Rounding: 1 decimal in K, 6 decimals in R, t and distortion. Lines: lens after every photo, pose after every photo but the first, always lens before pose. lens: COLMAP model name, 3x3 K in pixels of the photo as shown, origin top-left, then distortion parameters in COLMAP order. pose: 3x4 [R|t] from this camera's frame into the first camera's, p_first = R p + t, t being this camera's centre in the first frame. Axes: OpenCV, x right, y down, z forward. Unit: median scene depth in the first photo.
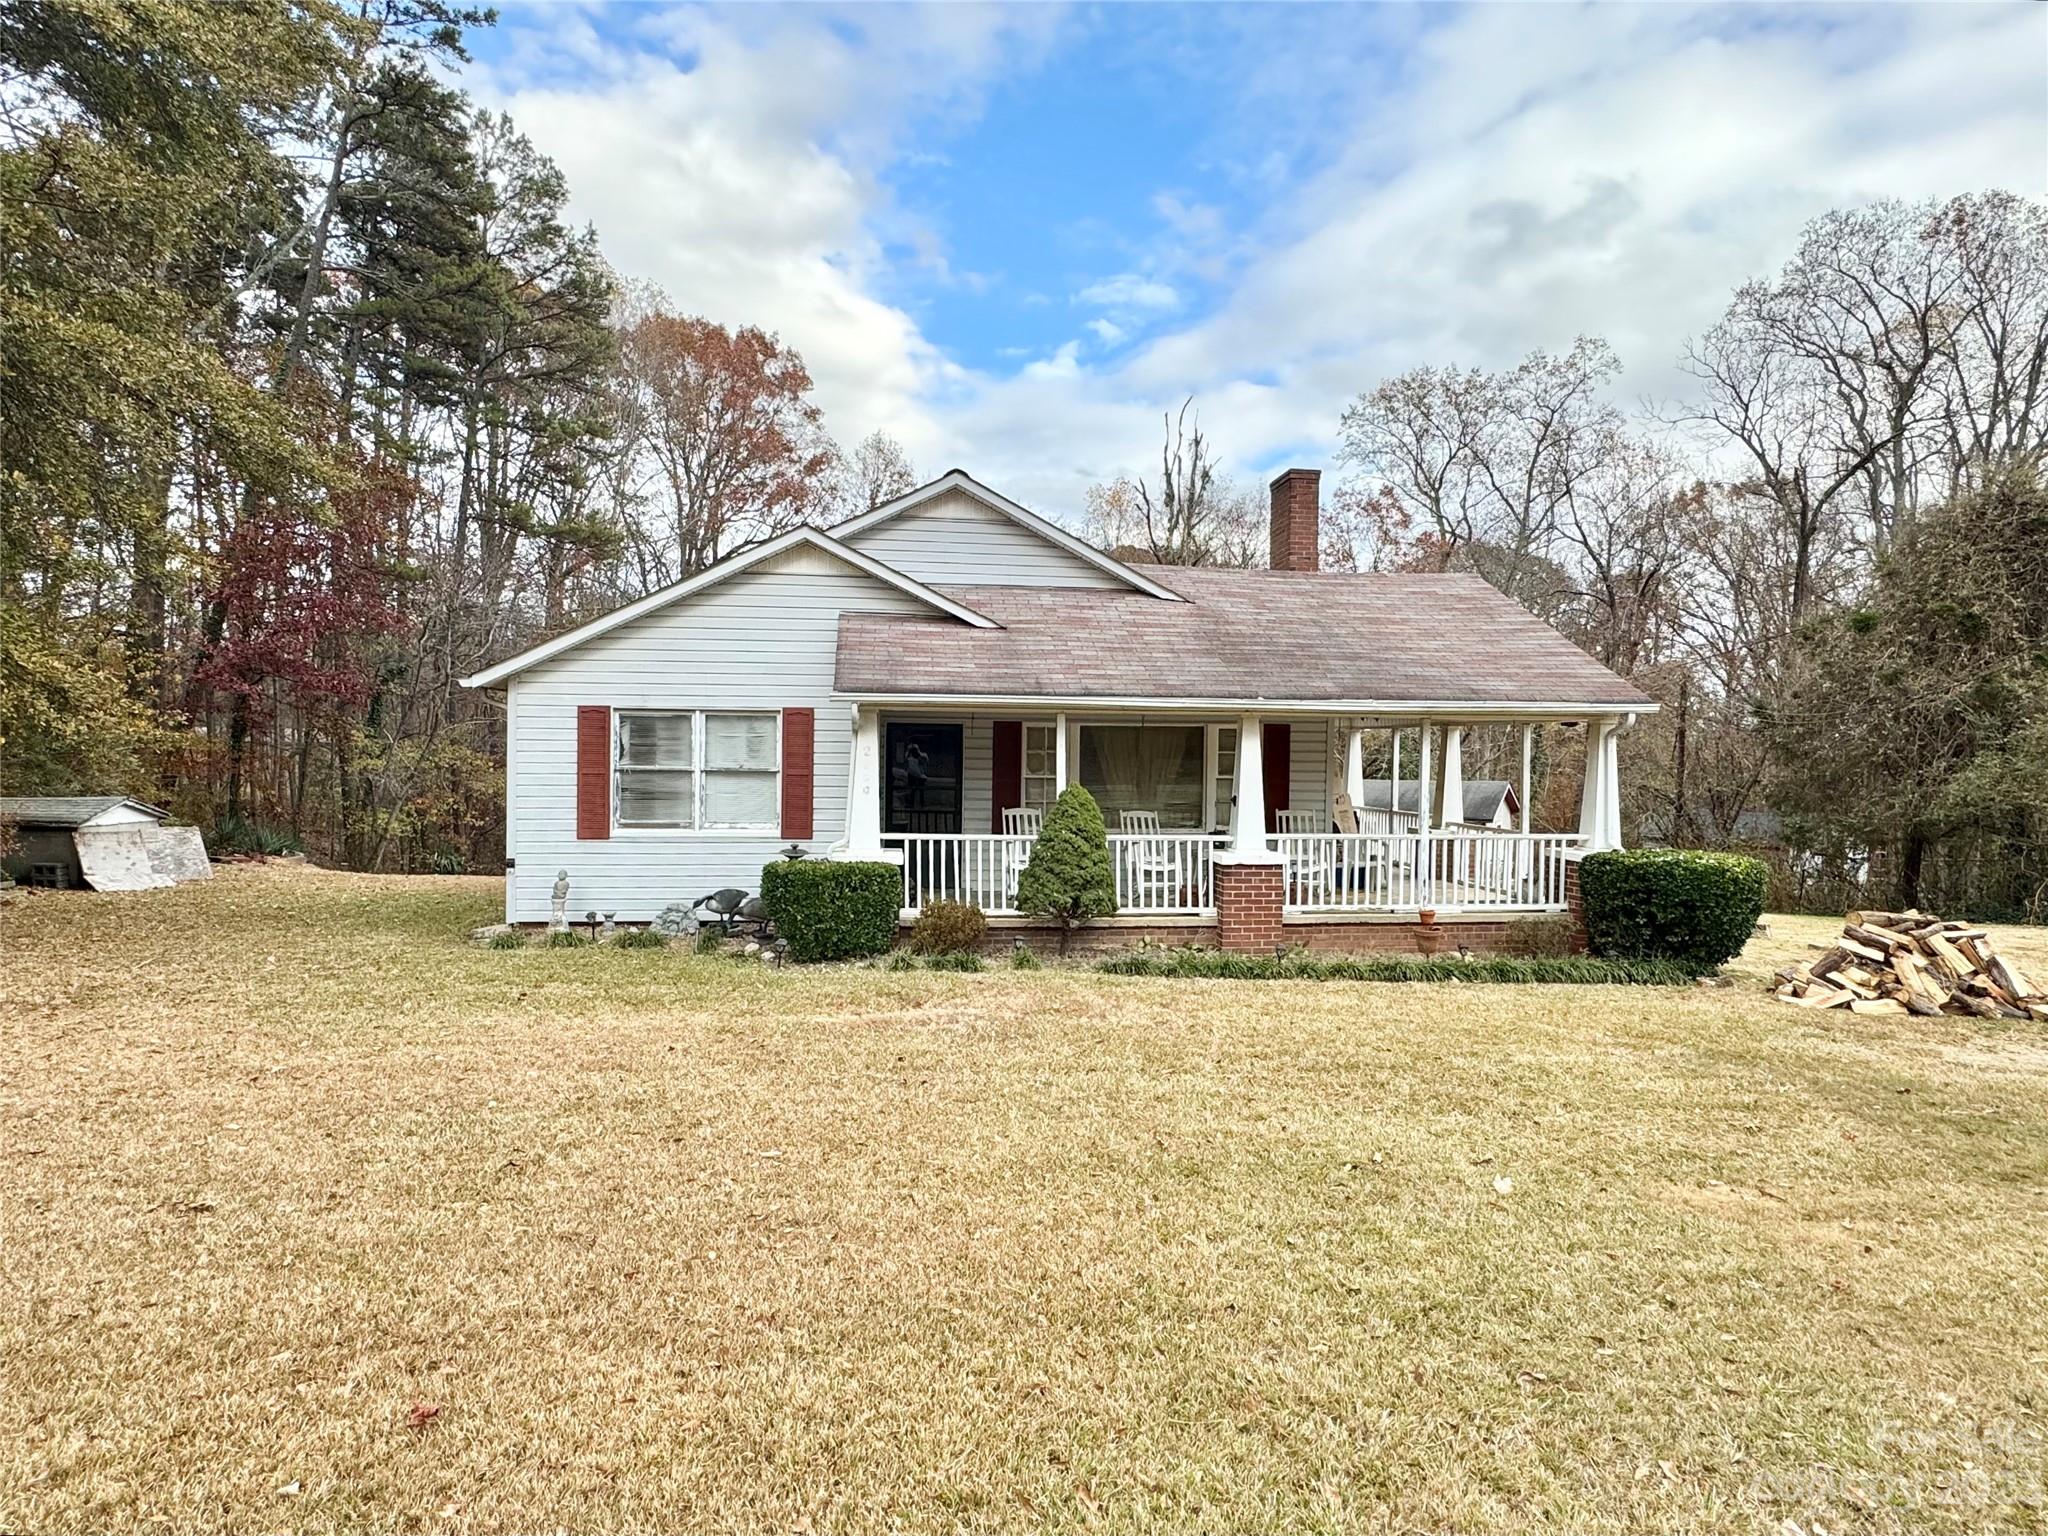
lens RADIAL K [[1095.0, 0, 1014.2], [0, 1095.0, 761.8], [0, 0, 1]] dist [0.001571, 0.001434]
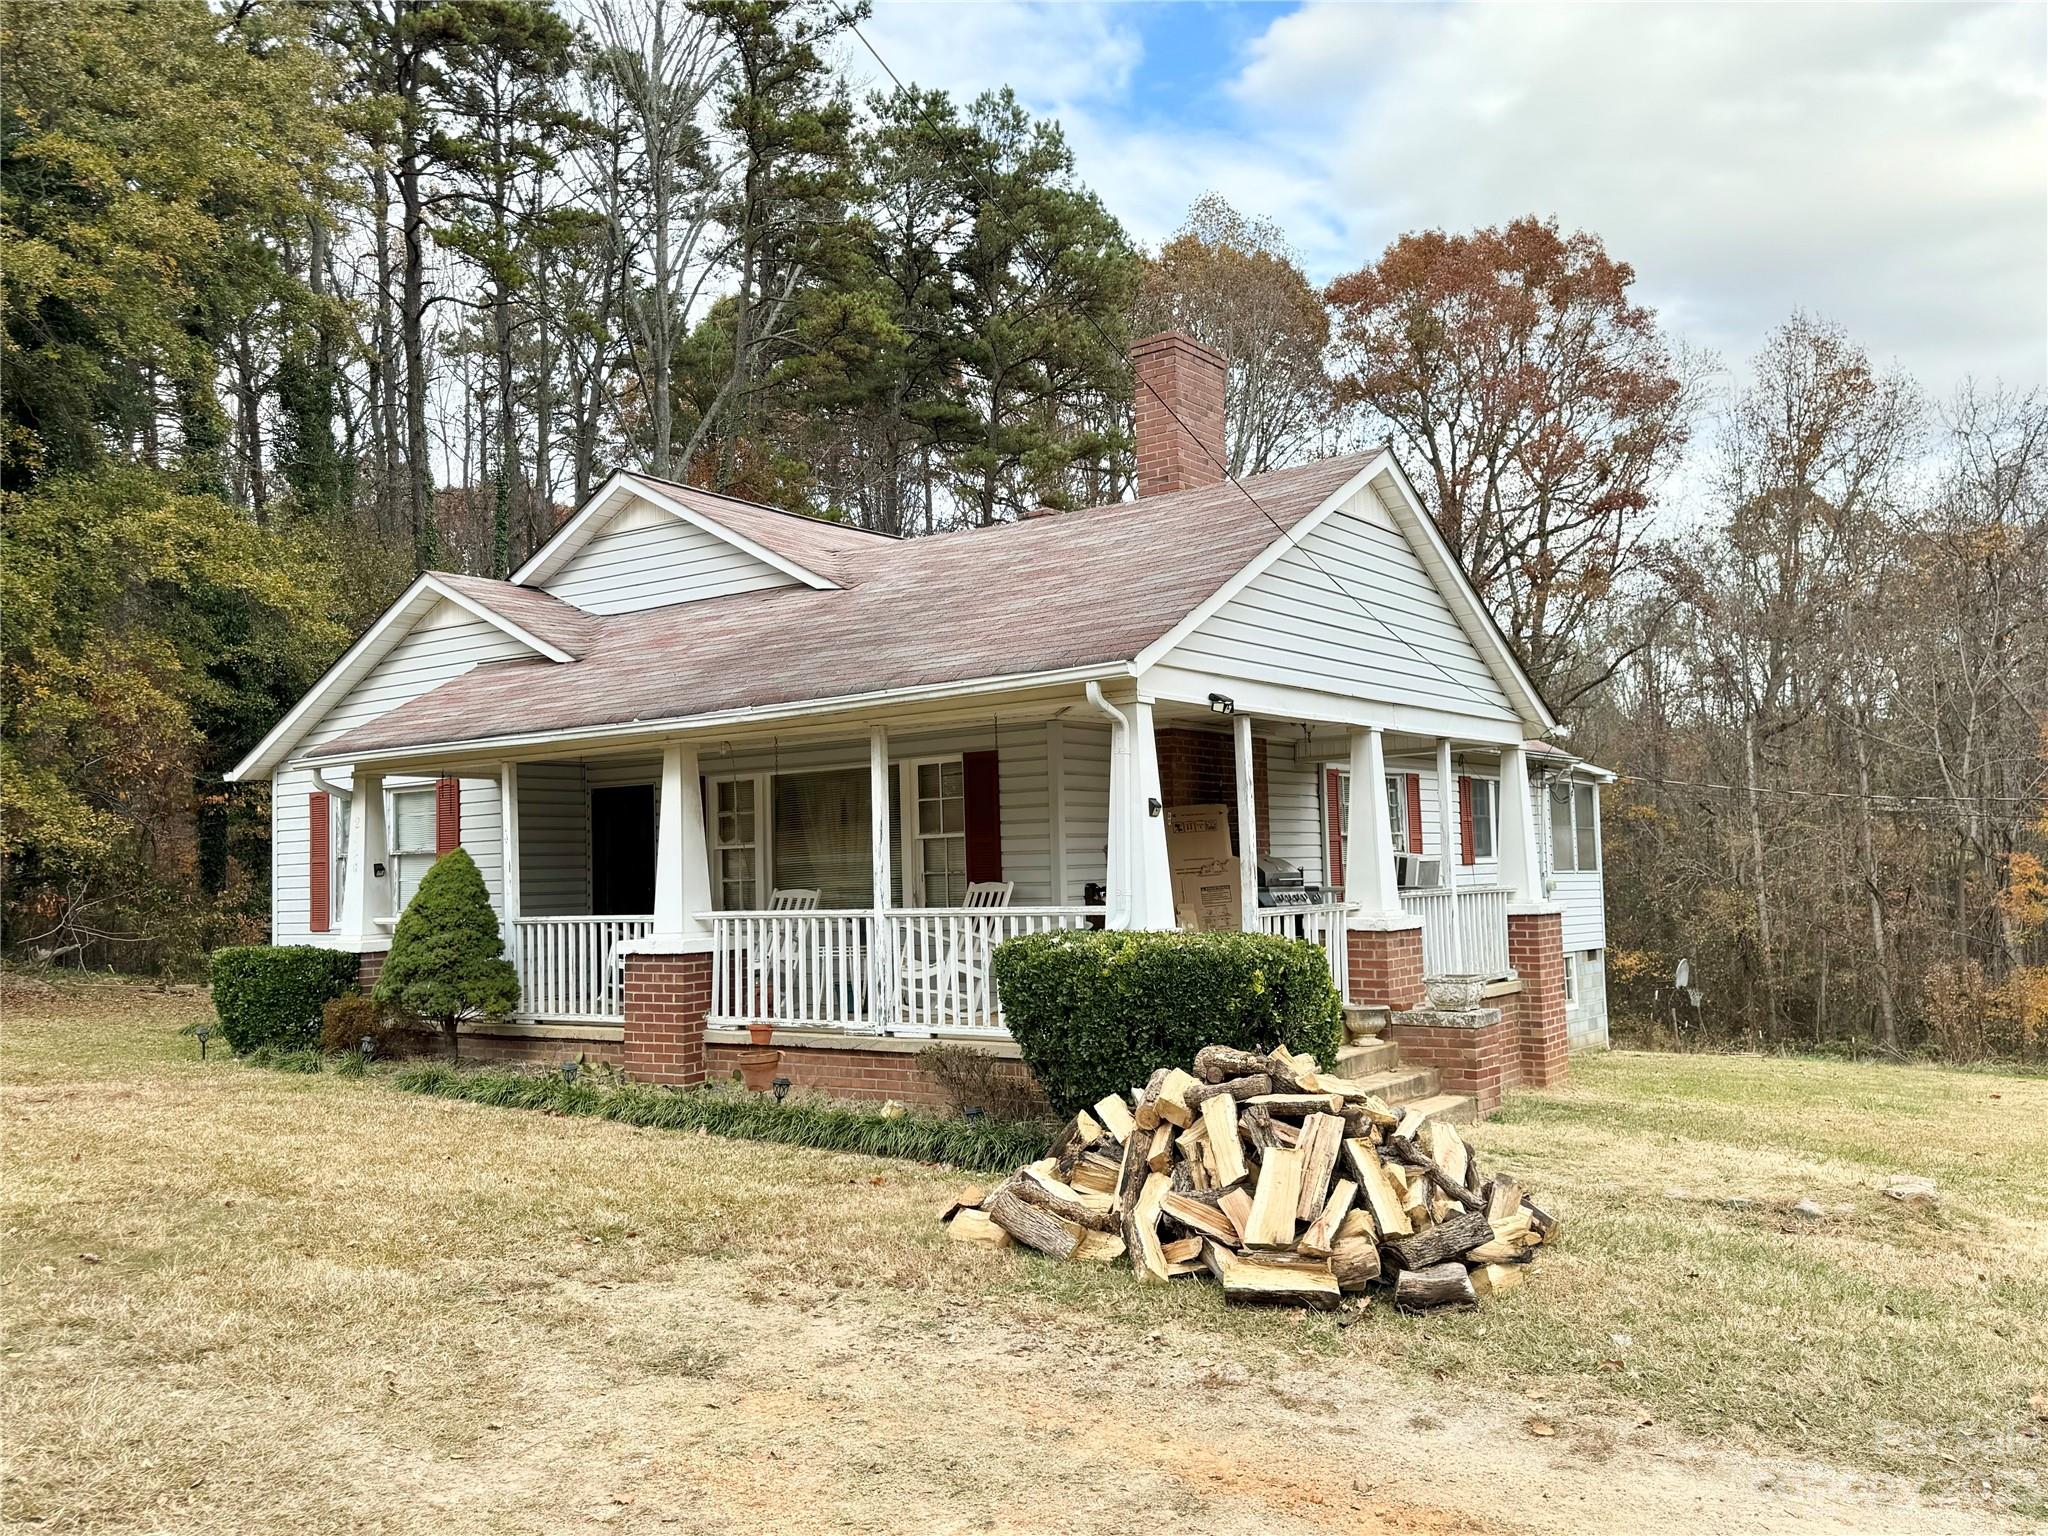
lens RADIAL K [[1607.8, 0, 1024.0], [0, 1607.8, 768.0], [0, 0, 1]] dist [0.139609, -0.226120]
pose [[0.737473, -0.073688, -0.671345, 1.022086], [0.028010, 0.996512, -0.078610, 0.057945], [0.674796, 0.039168, 0.736964, 0.354345]]
